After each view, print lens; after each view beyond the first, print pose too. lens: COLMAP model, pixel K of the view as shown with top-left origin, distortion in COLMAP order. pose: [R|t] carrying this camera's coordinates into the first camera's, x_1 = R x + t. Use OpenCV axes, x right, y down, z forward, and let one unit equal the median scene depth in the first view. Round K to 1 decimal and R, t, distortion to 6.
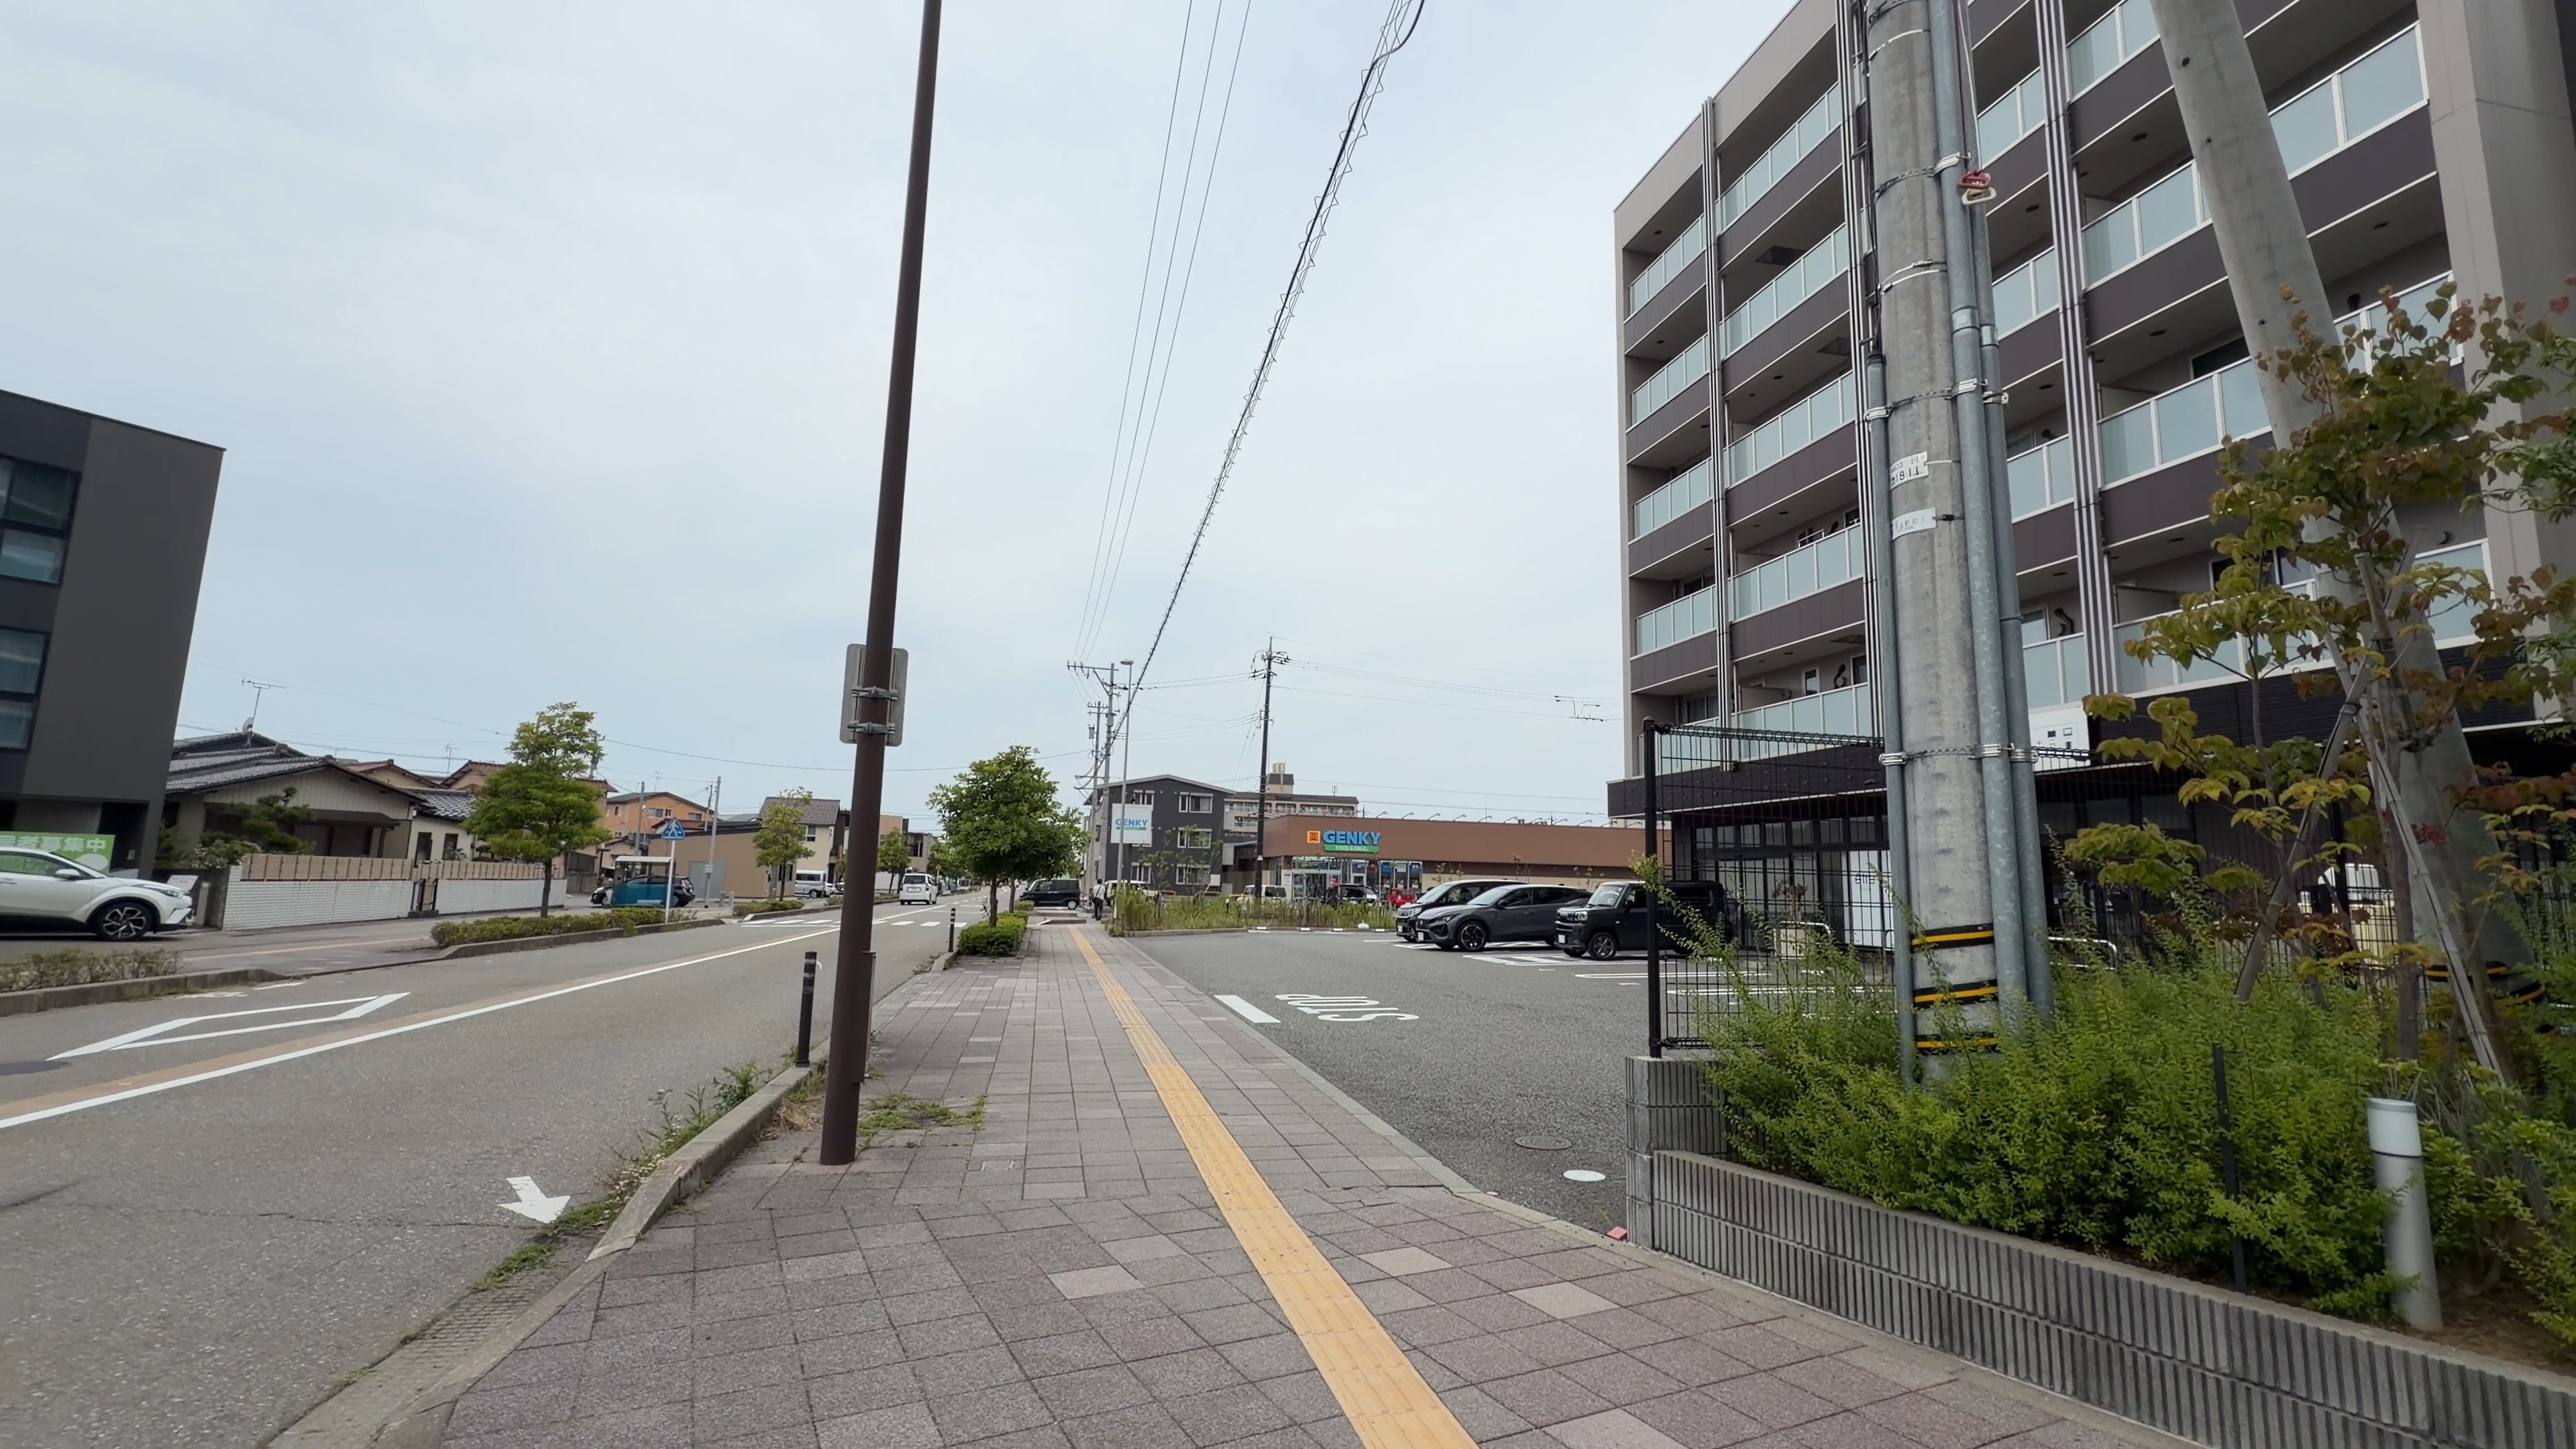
lens RADIAL K [[1137.3, 0, 1288.0], [0, 1137.3, 724.5], [0, 0, 1]] dist [0.003177, 0.000245]
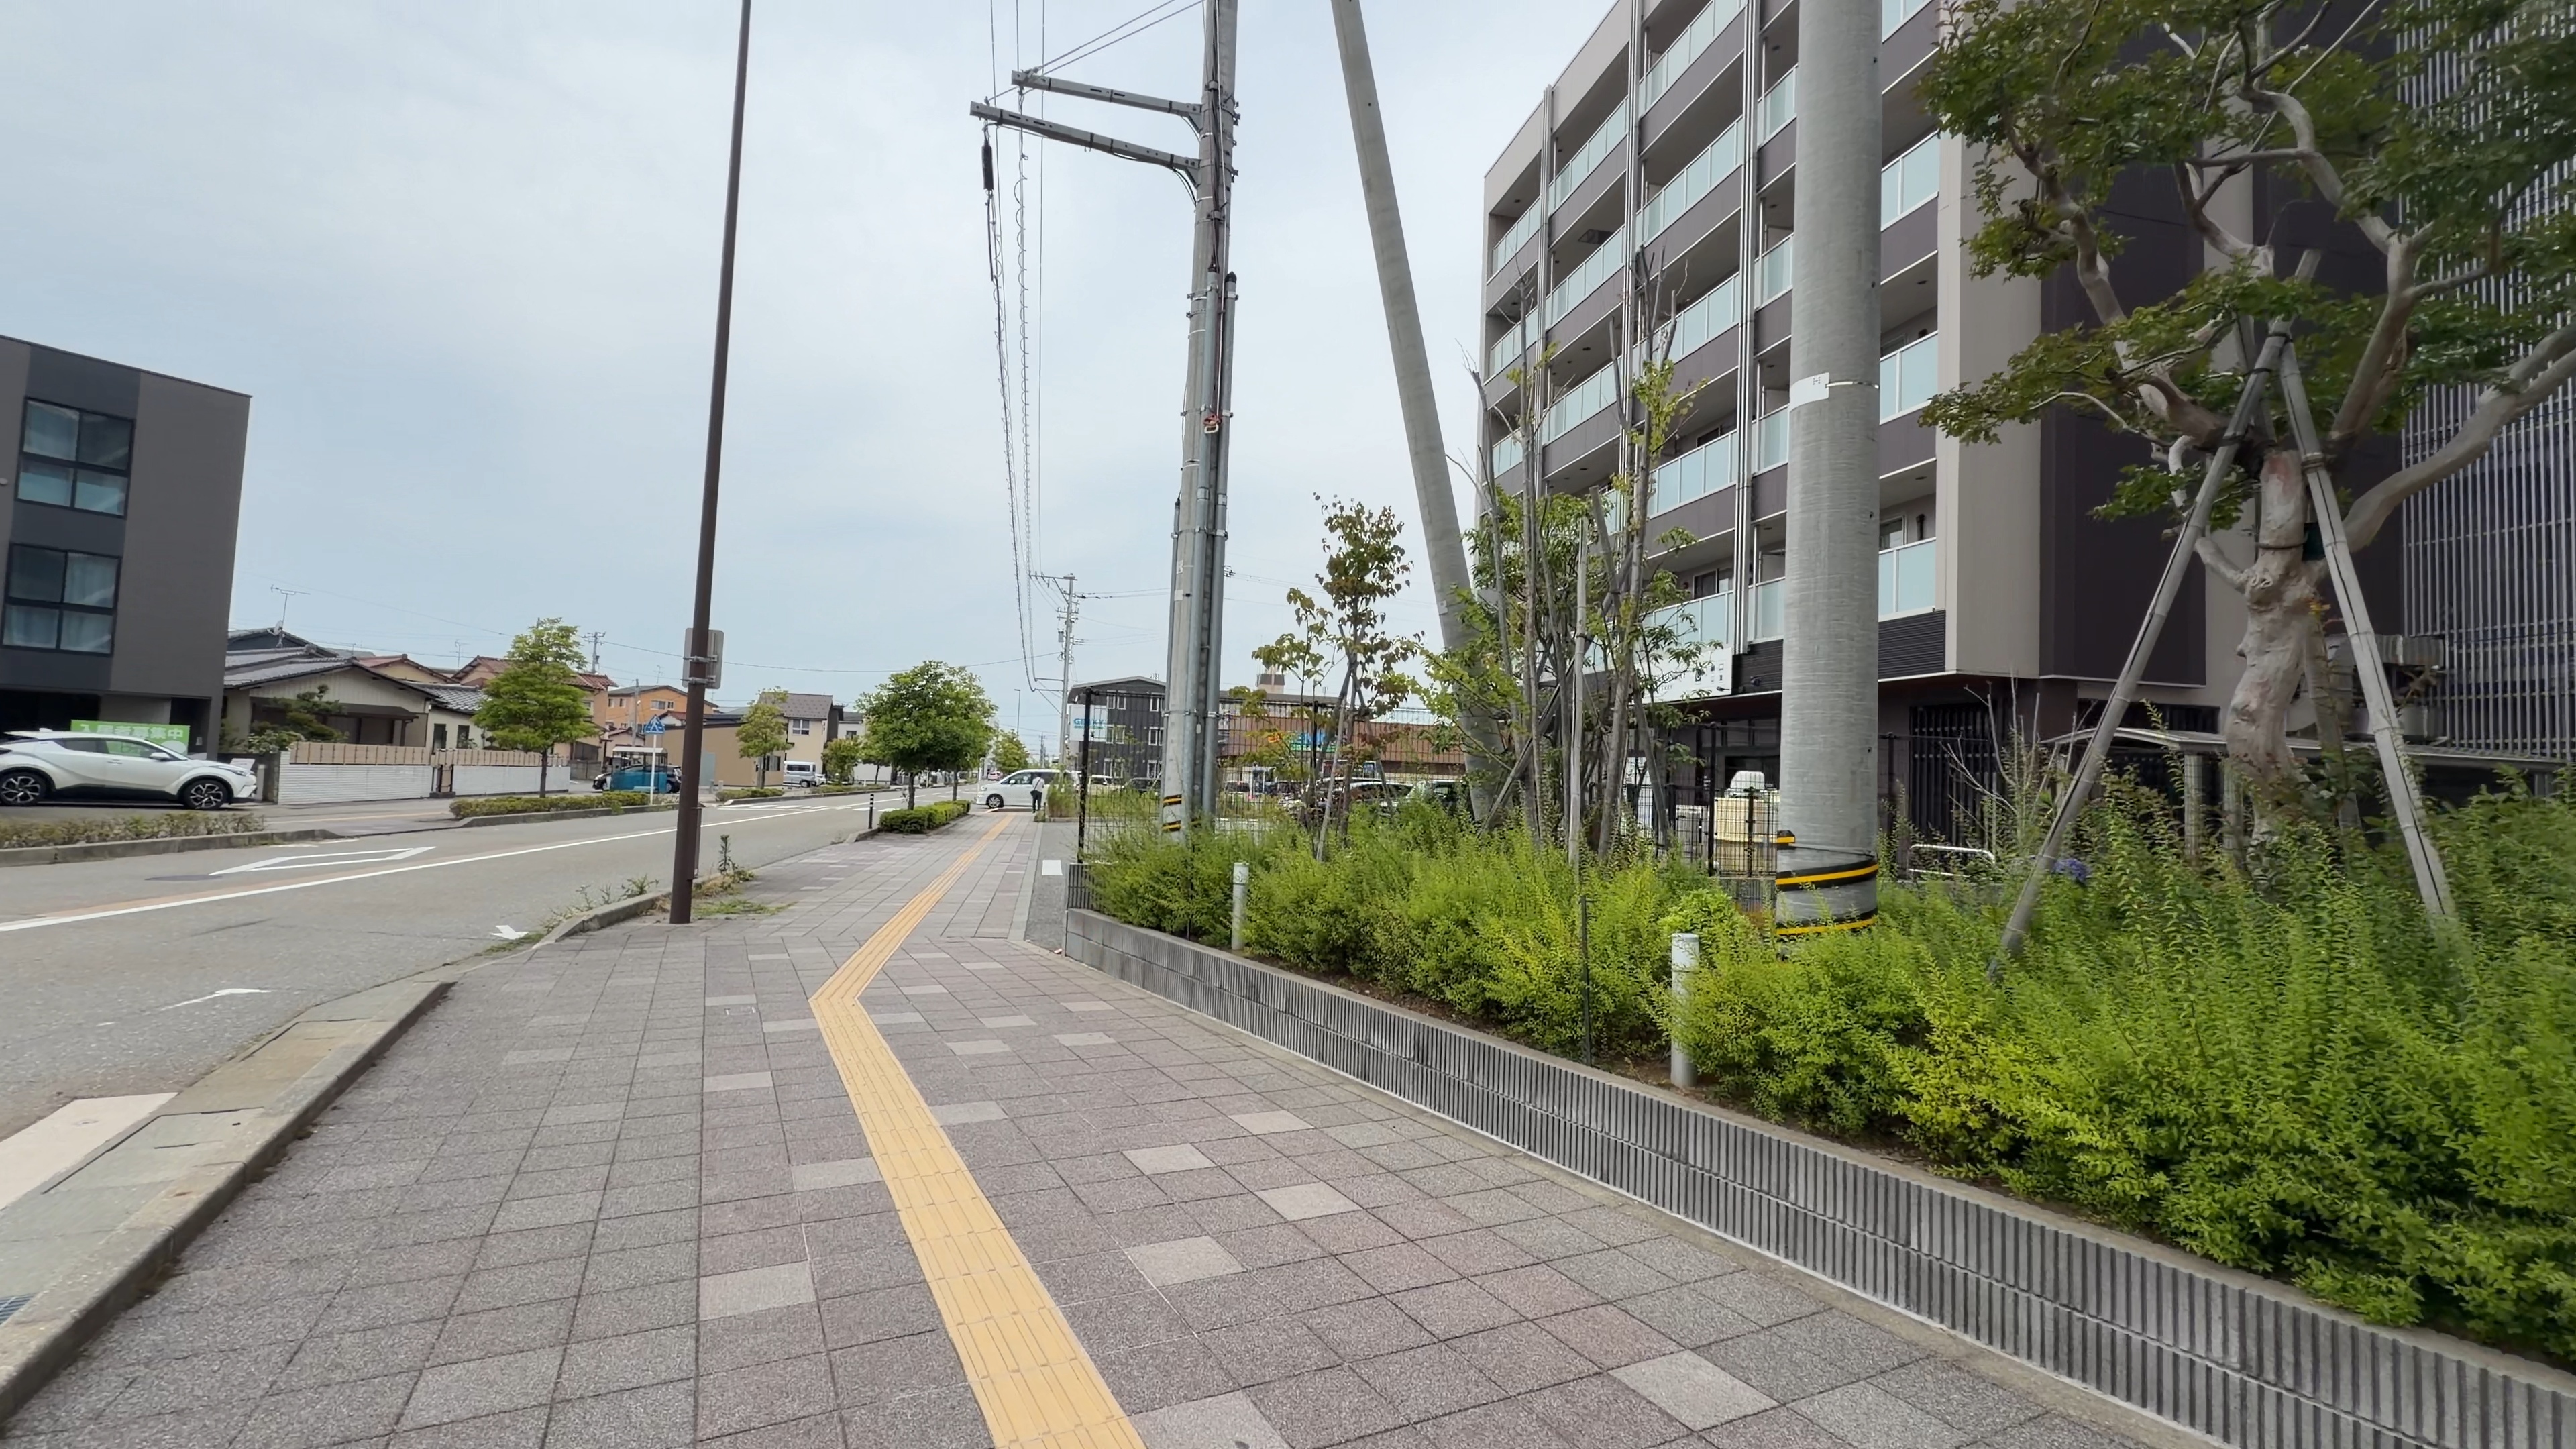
lens RADIAL K [[1137.3, 0, 1288.0], [0, 1137.3, 724.5], [0, 0, 1]] dist [0.003177, 0.000245]
pose [[0.999893, 0.013225, -0.006243, 0.134903], [-0.012615, 0.995931, 0.089235, -0.023809], [0.007398, -0.089147, 0.995991, -0.177903]]
